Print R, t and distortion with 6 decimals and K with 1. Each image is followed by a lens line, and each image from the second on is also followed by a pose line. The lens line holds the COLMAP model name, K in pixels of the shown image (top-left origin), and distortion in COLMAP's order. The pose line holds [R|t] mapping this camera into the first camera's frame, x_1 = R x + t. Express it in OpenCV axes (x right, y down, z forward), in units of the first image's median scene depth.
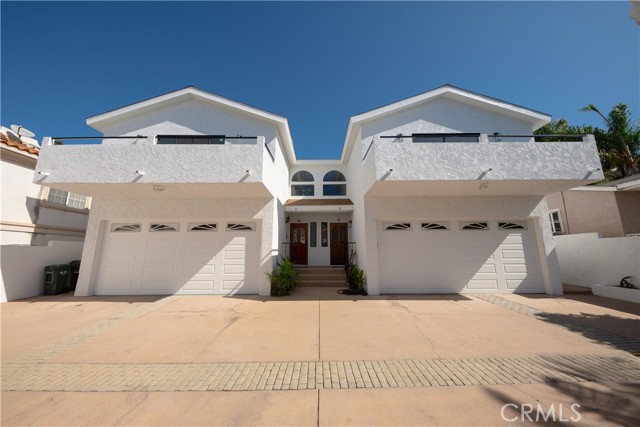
lens RADIAL K [[219.7, 0, 320.0], [0, 219.7, 213.5], [0, 0, 1]] dist [-0.002689, -0.000214]
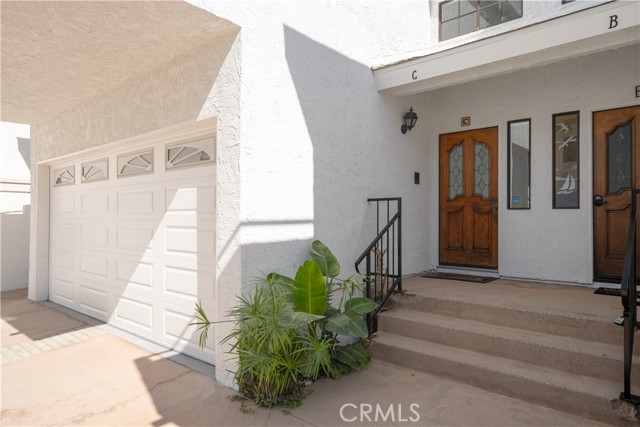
lens RADIAL K [[414.6, 0, 320.0], [0, 414.6, 213.5], [0, 0, 1]] dist [0.004858, 0.001069]
pose [[0.750901, -0.002428, -0.660410, 0.182285], [0.113992, 0.985461, 0.125988, 0.092465], [0.650502, -0.169886, 0.740260, 0.664580]]
